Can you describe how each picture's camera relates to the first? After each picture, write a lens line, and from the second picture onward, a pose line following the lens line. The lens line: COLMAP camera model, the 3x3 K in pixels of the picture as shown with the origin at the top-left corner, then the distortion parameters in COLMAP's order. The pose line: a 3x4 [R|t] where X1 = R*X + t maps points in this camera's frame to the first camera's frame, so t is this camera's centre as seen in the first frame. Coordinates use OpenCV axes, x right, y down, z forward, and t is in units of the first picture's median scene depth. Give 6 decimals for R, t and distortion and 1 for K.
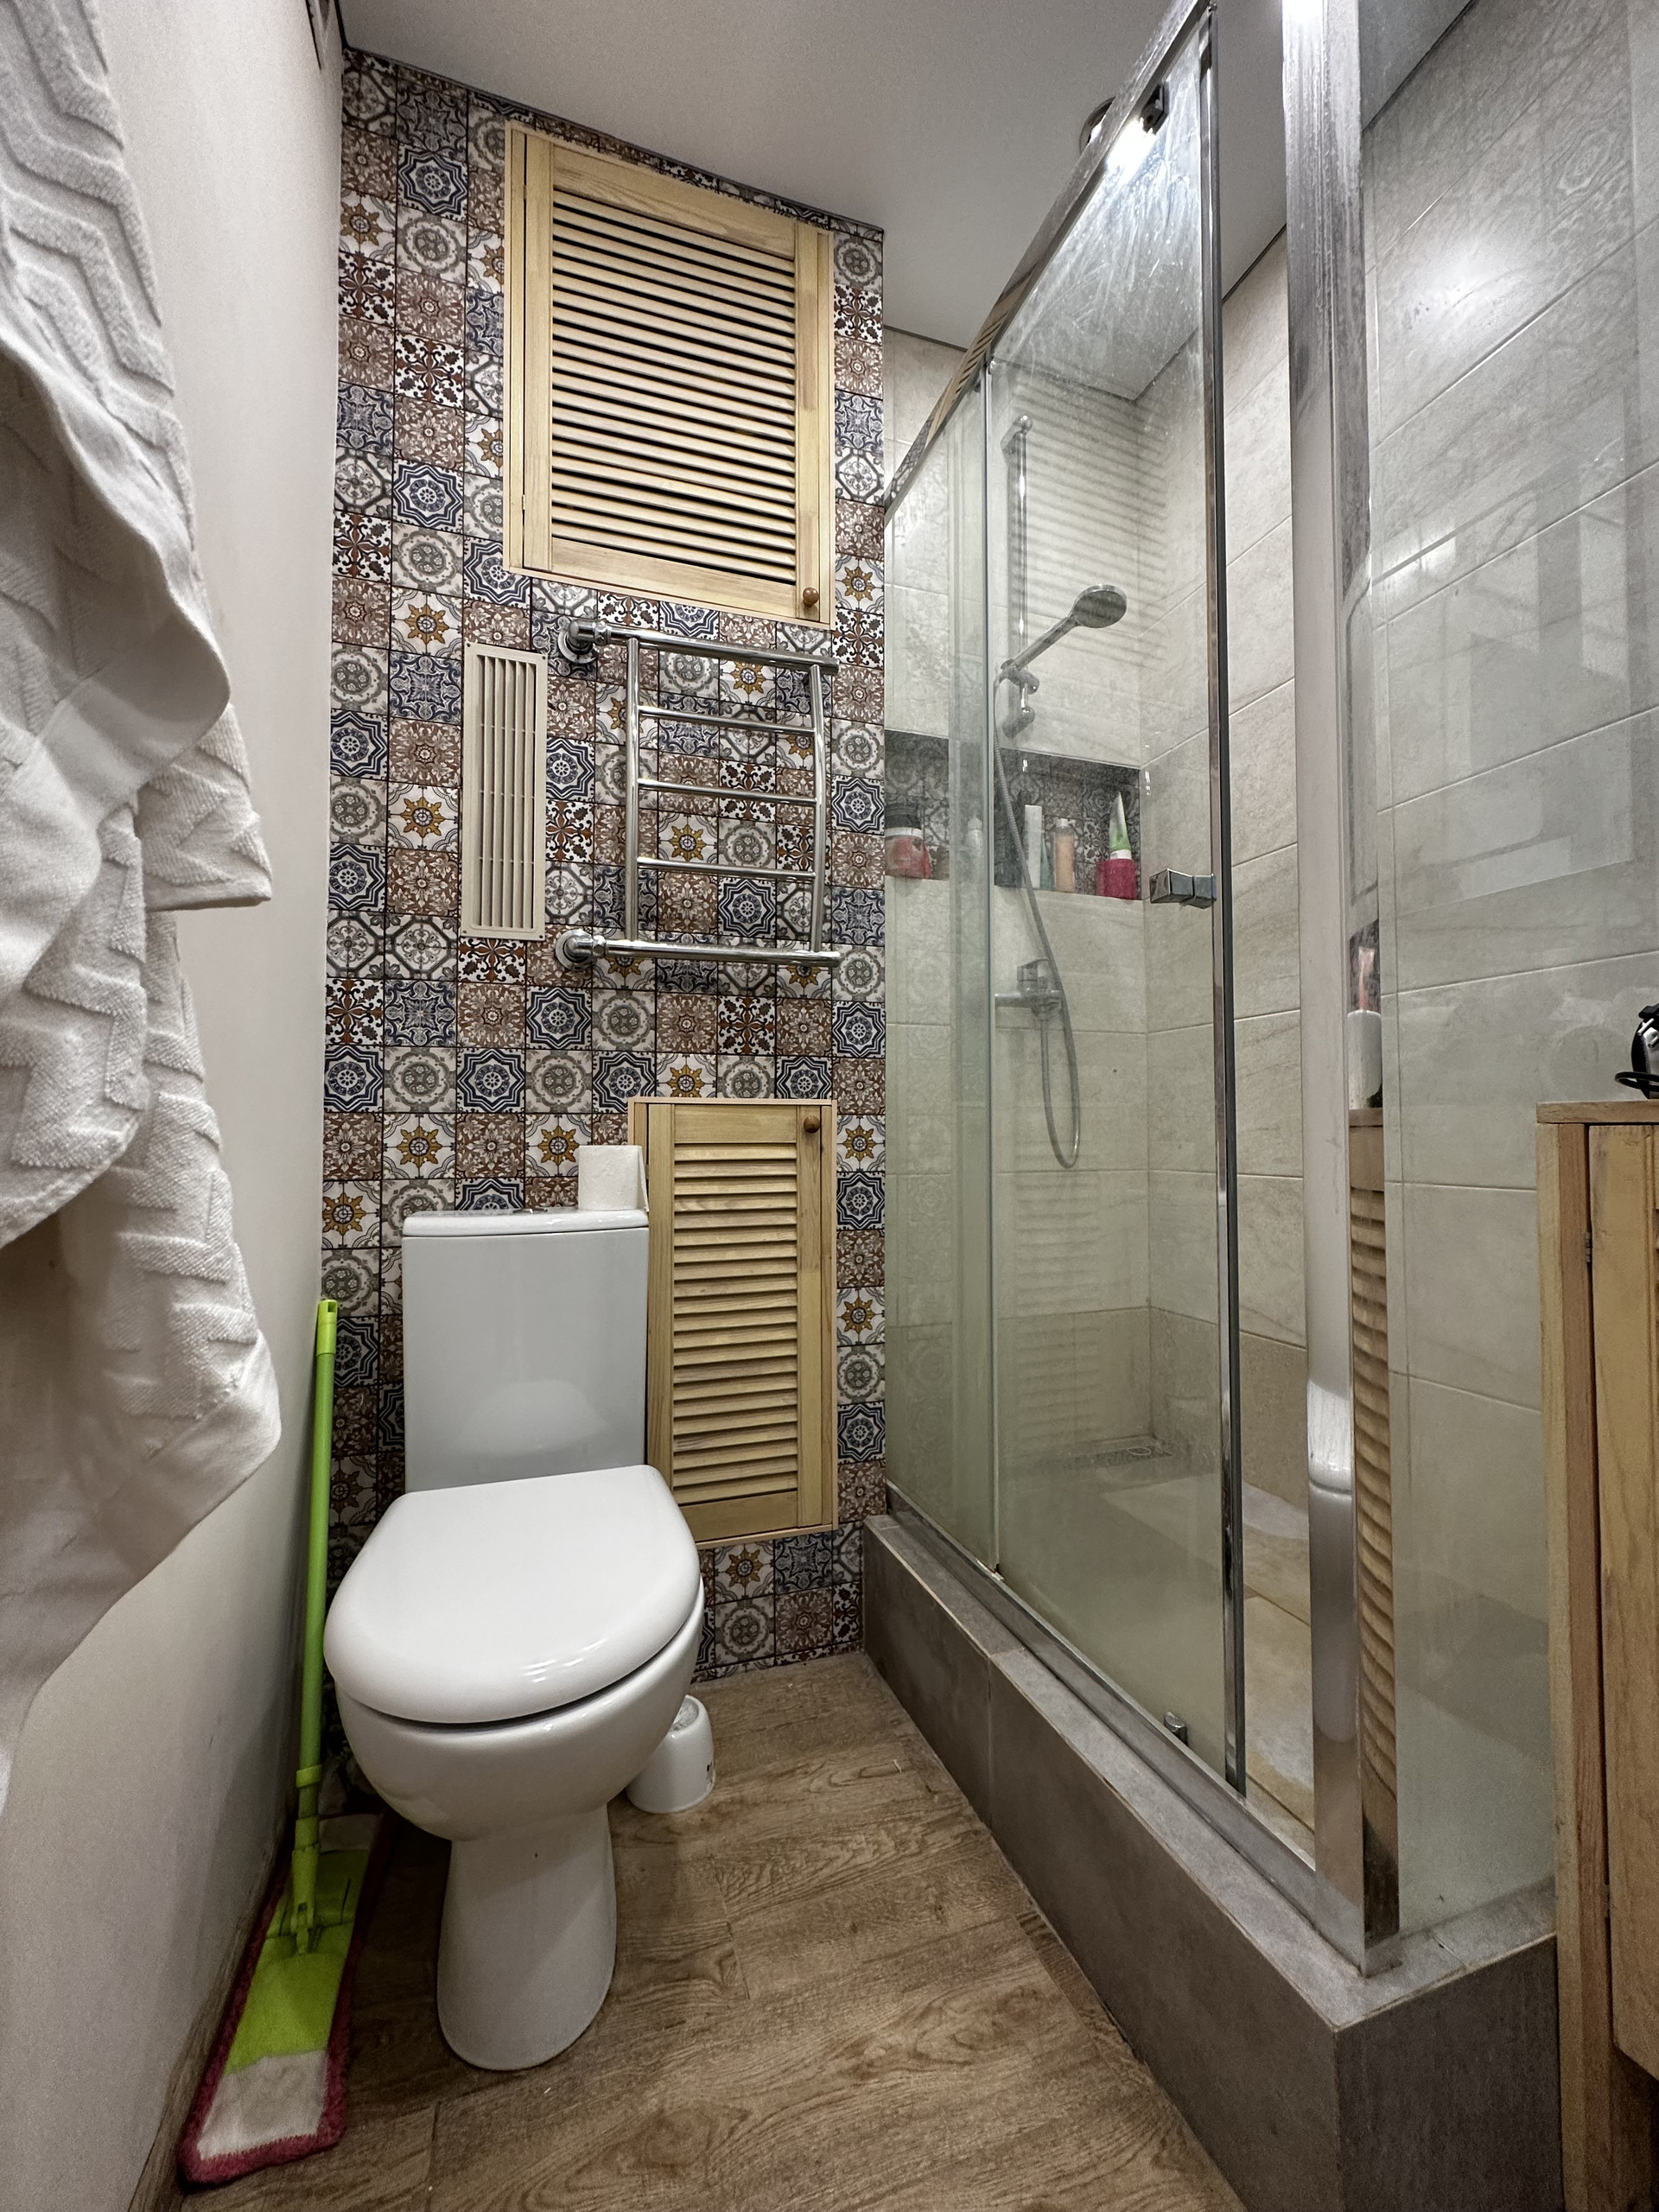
lens RADIAL K [[883.0, 0, 823.1], [0, 883.0, 1108.8], [0, 0, 1]] dist [-0.003272, 0.001138]
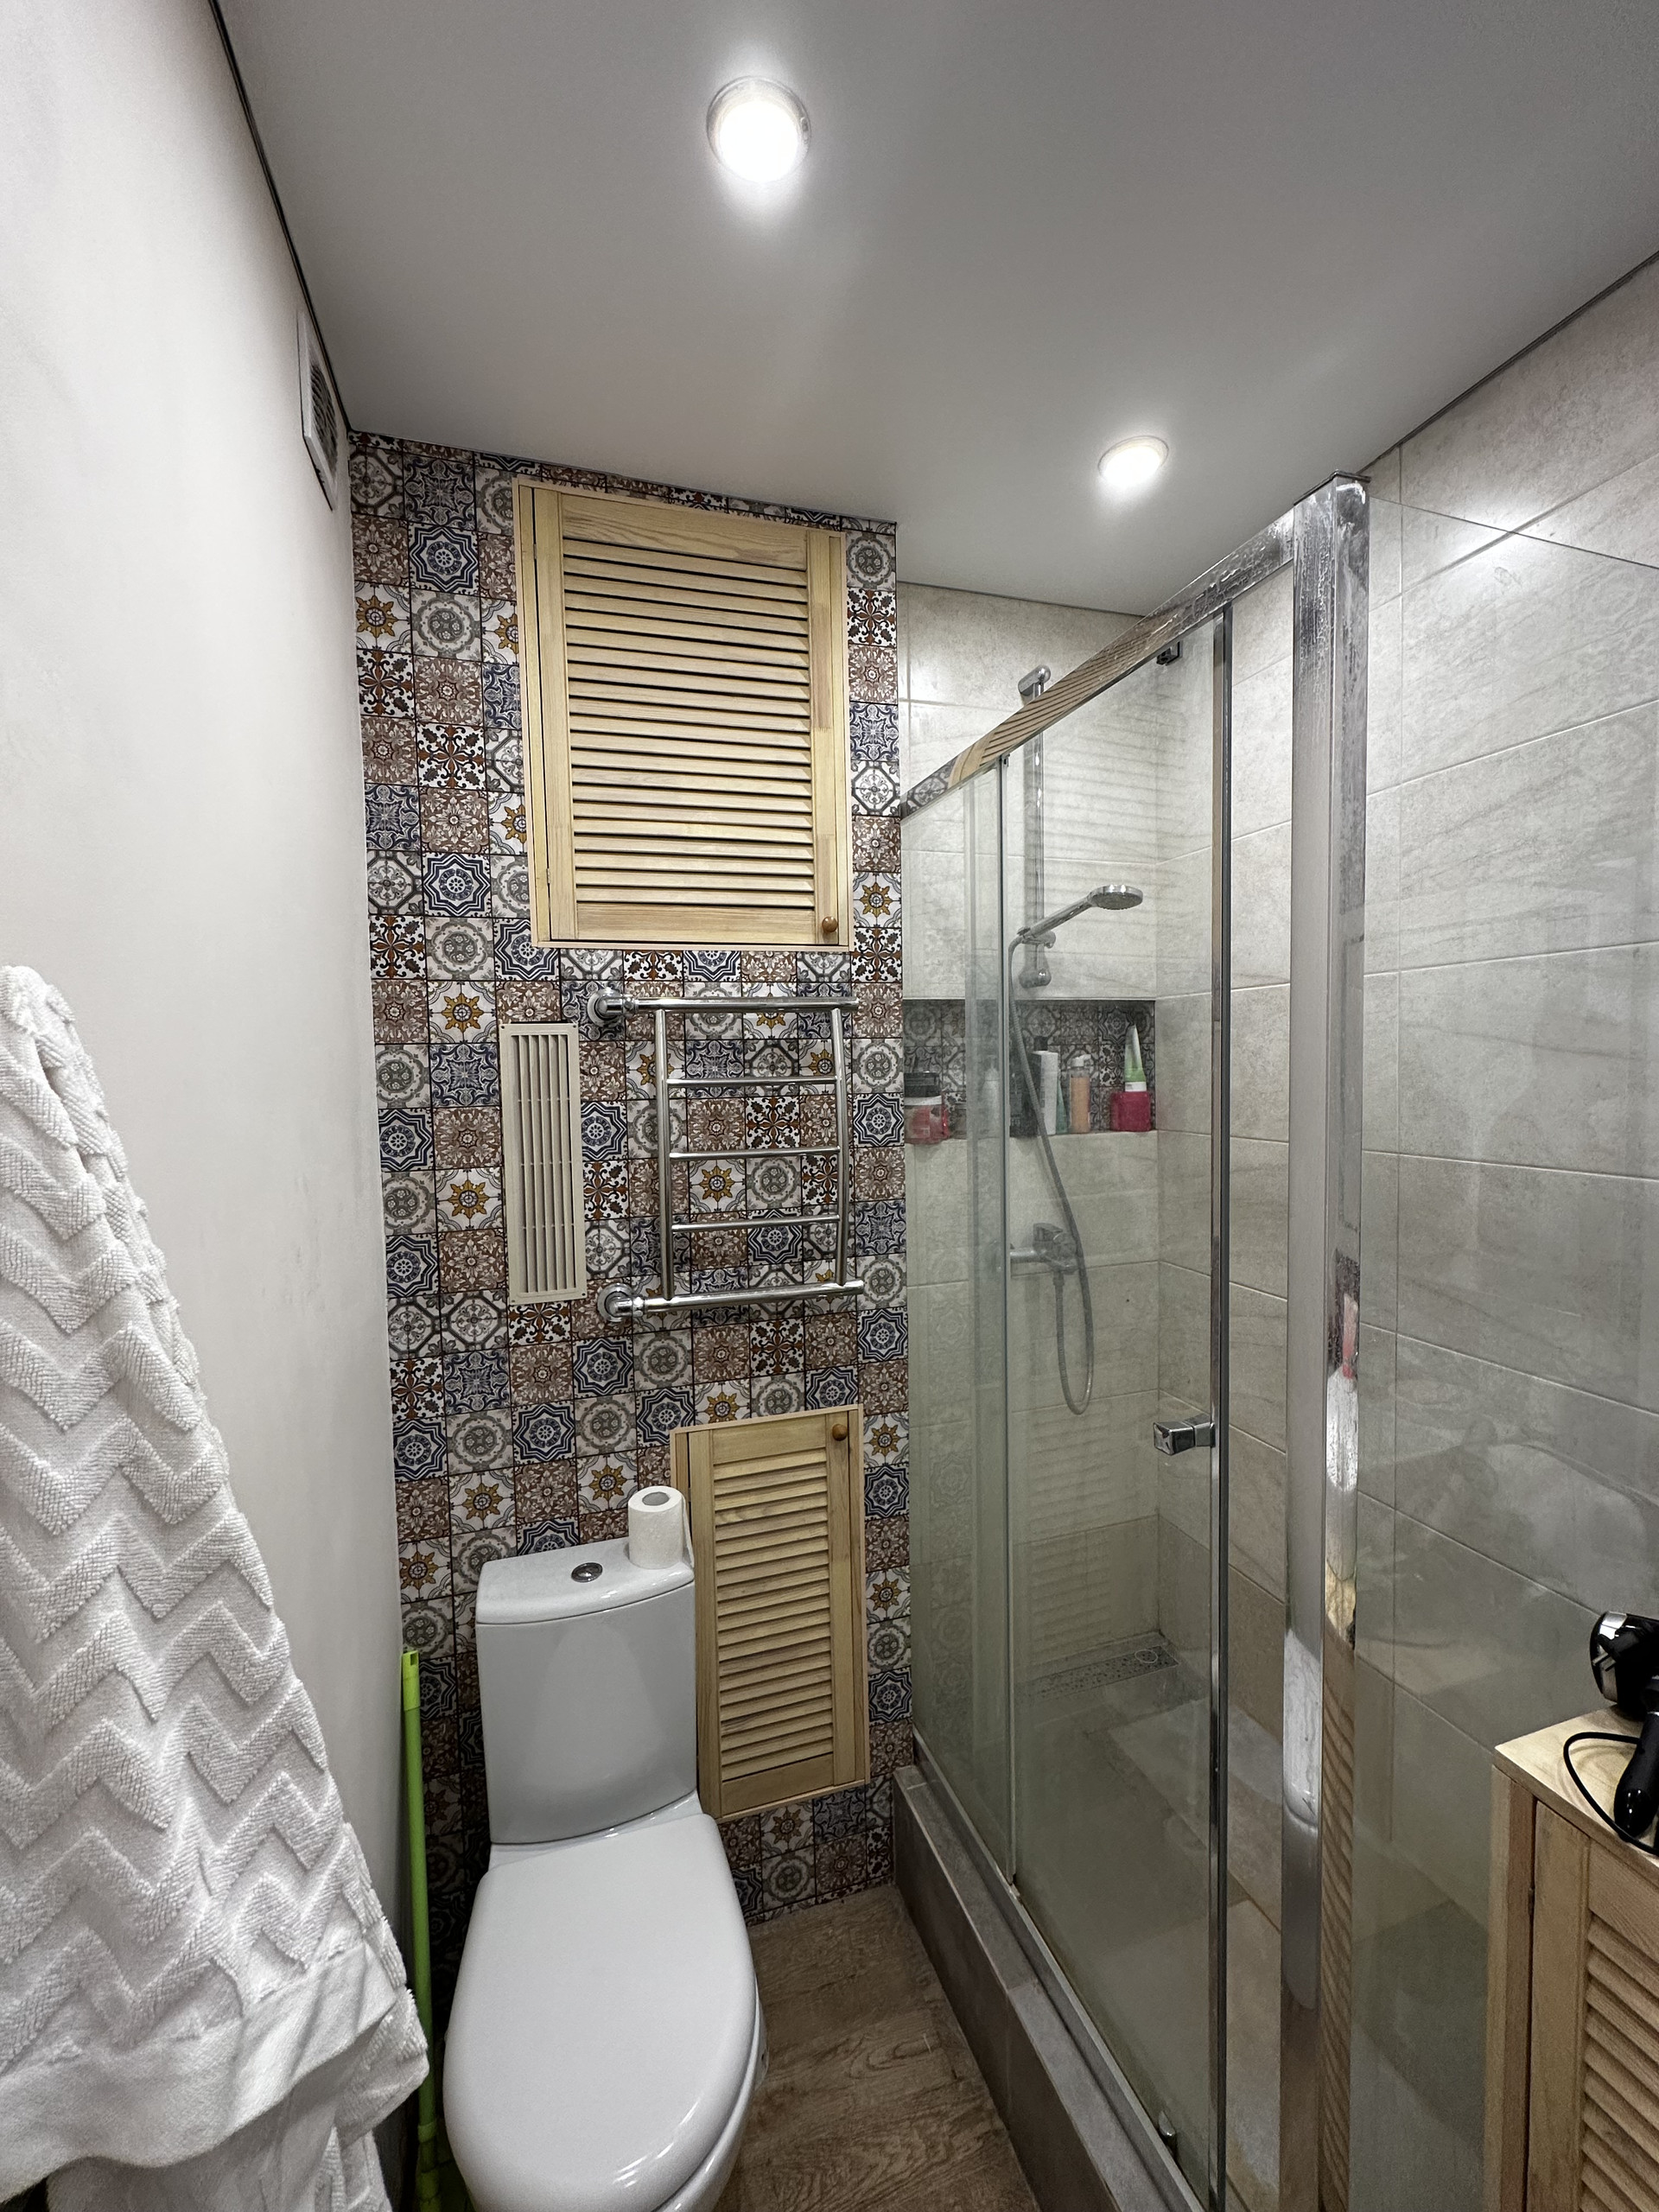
lens RADIAL K [[883.0, 0, 822.8], [0, 883.0, 1095.1], [0, 0, 1]] dist [-0.003272, 0.001138]
pose [[0.999622, -0.017665, -0.021085, -0.004063], [0.019374, 0.996294, 0.083806, -0.497898], [0.019527, -0.084183, 0.996259, -0.034492]]
